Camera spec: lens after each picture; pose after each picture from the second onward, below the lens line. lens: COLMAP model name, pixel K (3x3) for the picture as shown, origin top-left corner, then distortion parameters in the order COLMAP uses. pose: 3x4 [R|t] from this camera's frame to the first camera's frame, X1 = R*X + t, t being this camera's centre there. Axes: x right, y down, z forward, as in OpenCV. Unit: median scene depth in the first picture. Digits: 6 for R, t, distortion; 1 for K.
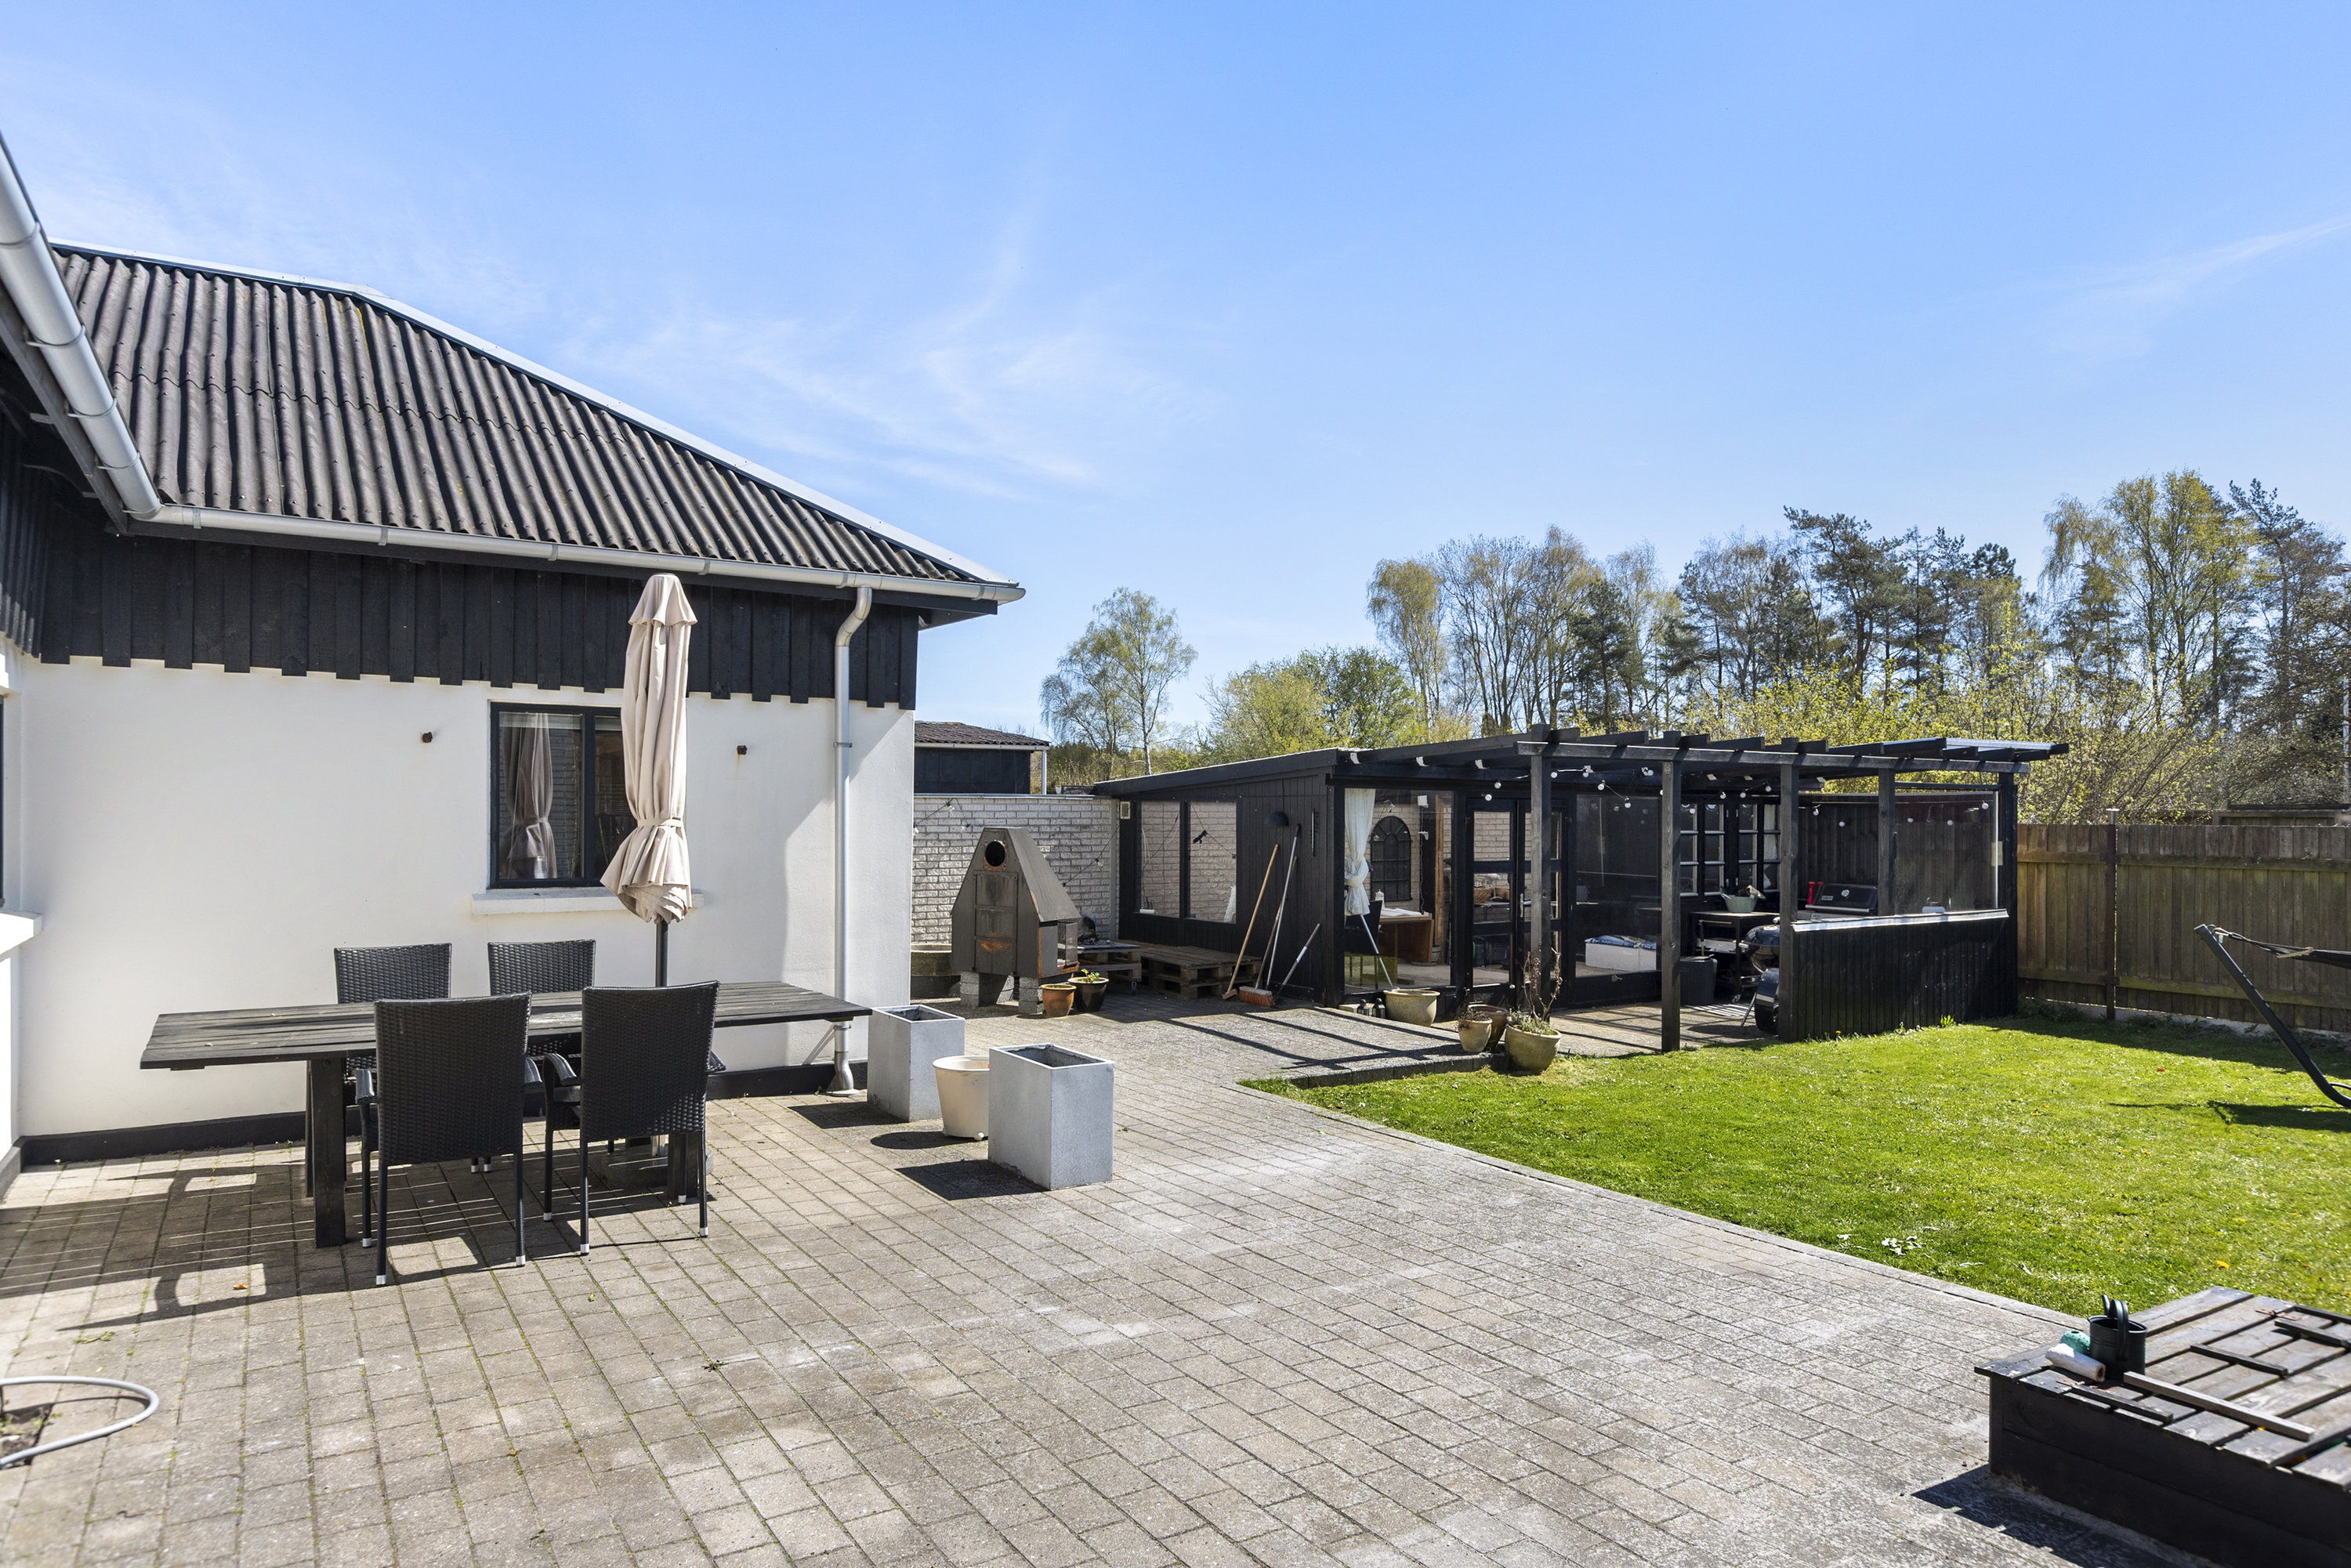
lens RADIAL K [[1468.5, 0, 1175.5], [0, 1468.5, 784.0], [0, 0, 1]] dist [0.001041, 0.000294]
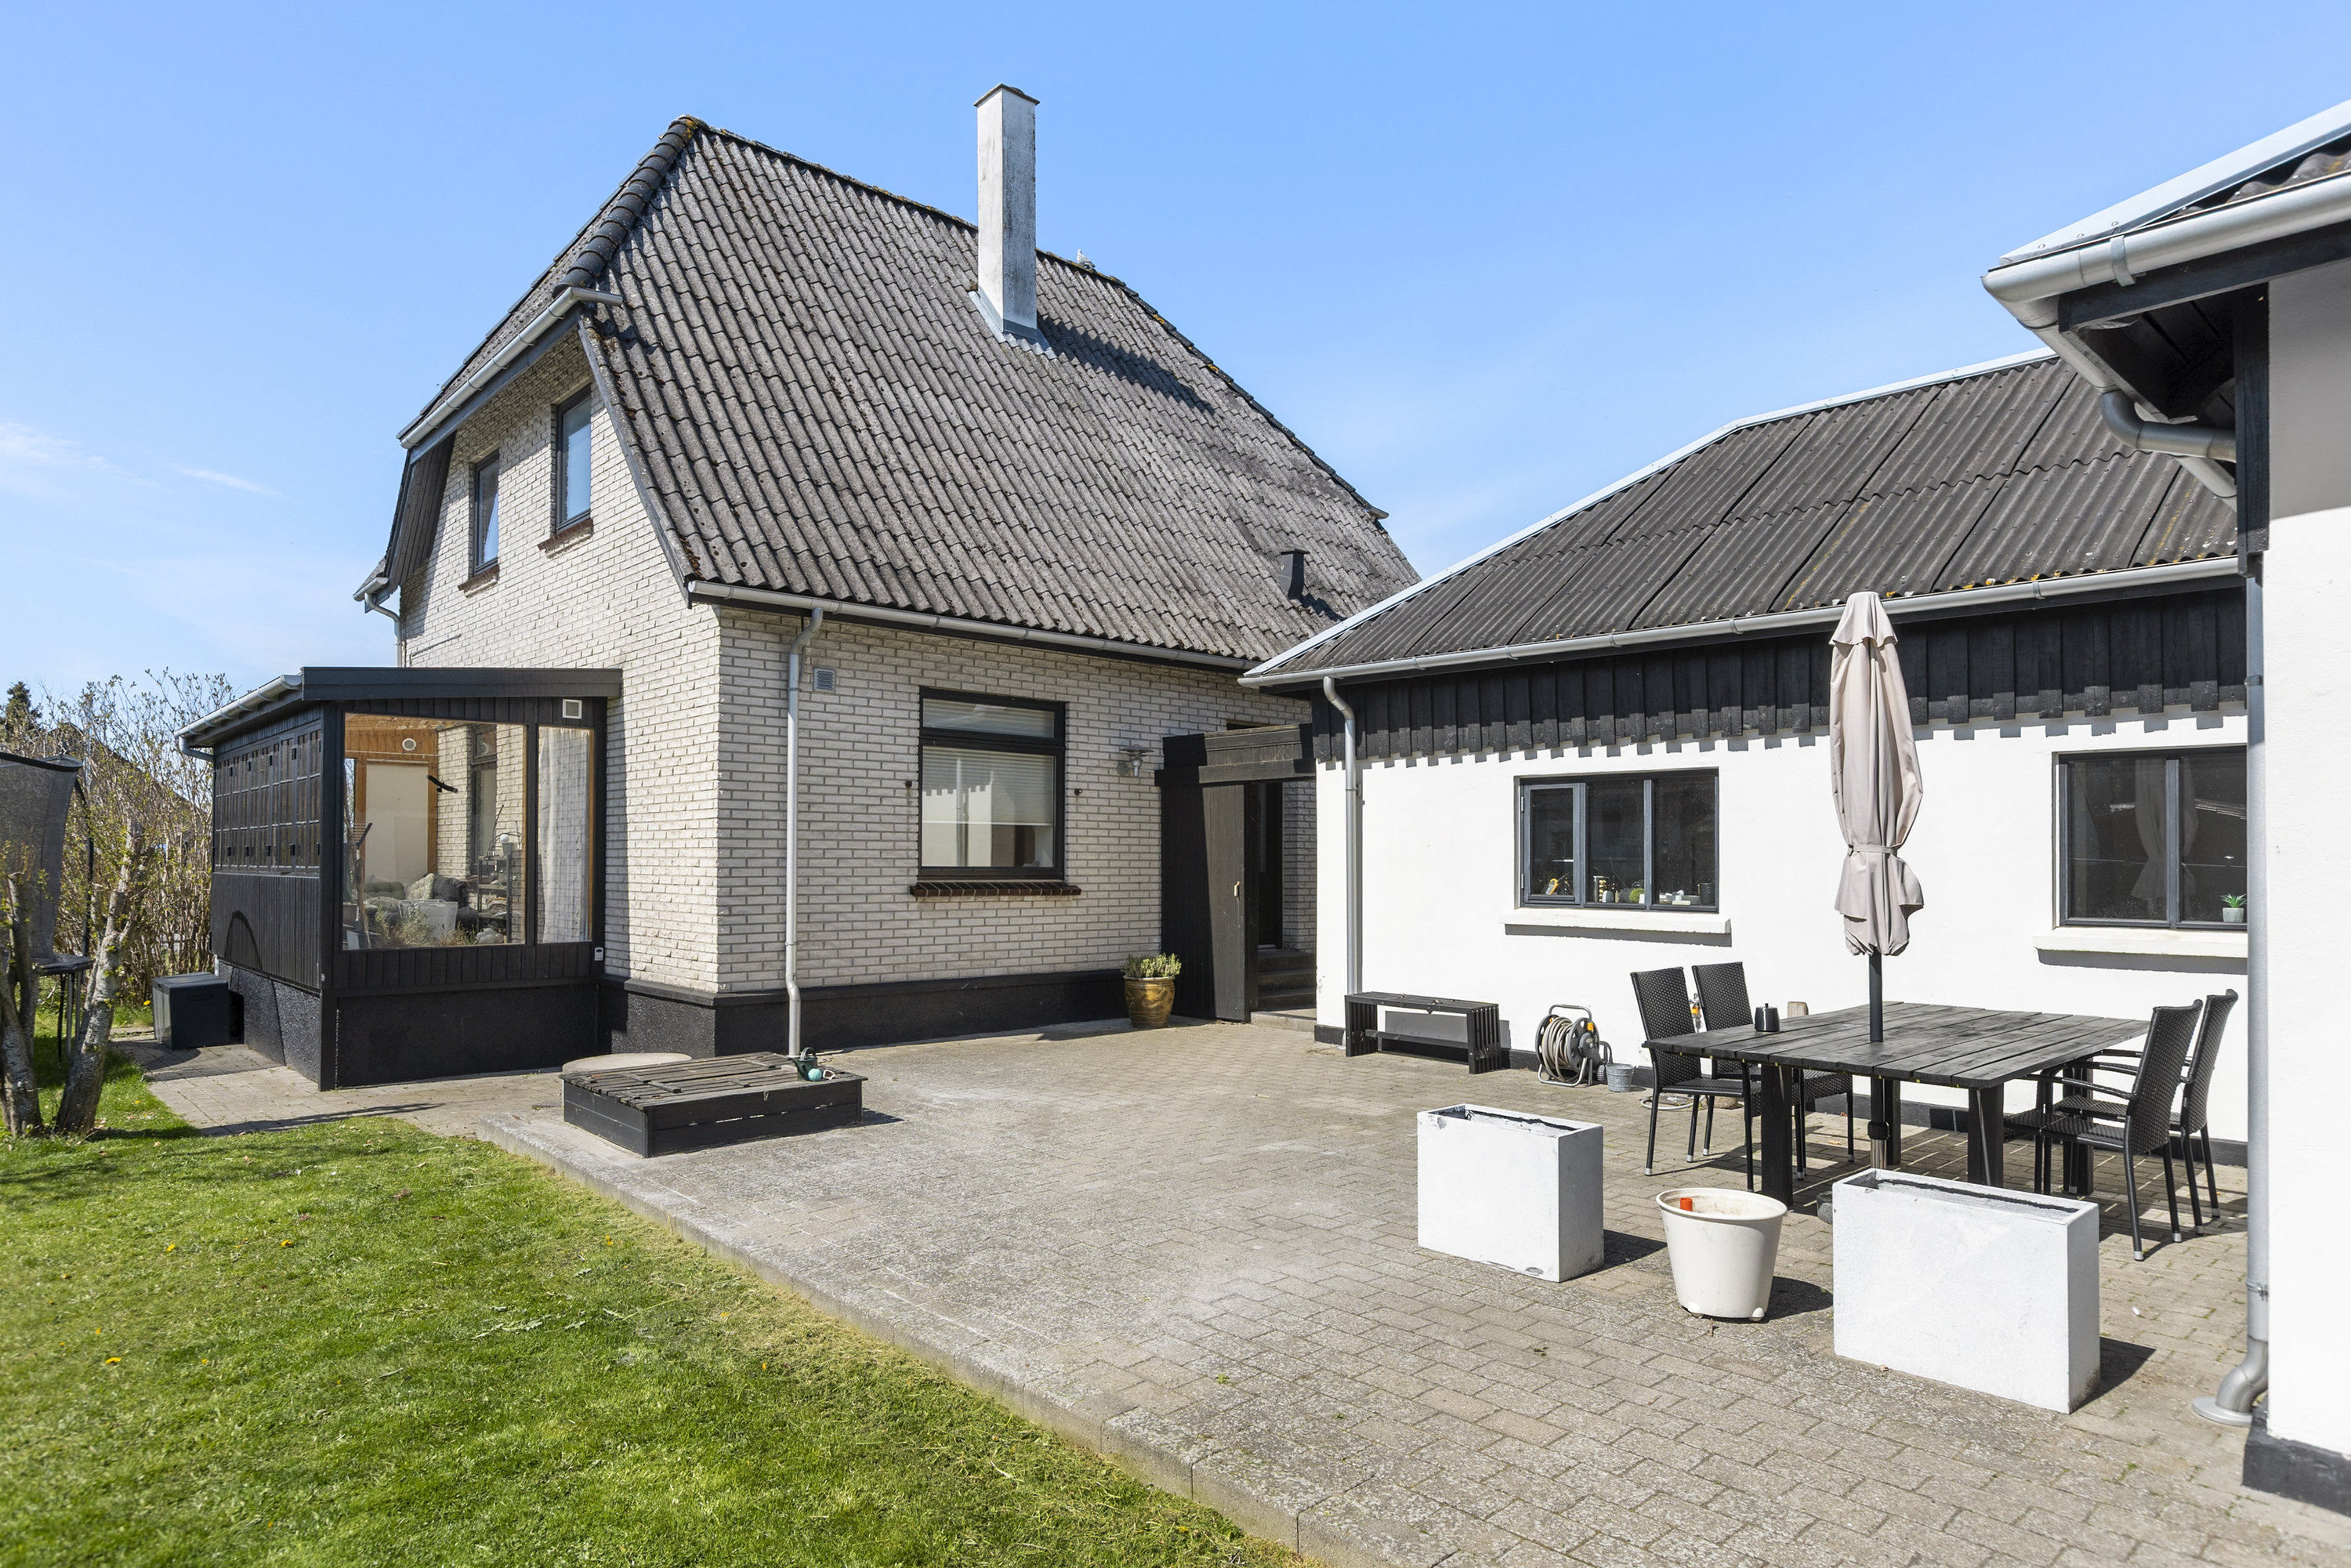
lens RADIAL K [[1350.8, 0, 1156.1], [0, 1350.8, 848.3], [0, 0, 1]] dist [-0.002760, -0.001116]
pose [[-0.986516, -0.010940, -0.163297, 0.265065], [-0.005914, 0.999495, -0.031233, 0.058769], [0.163557, -0.029846, -0.986082, 1.890915]]
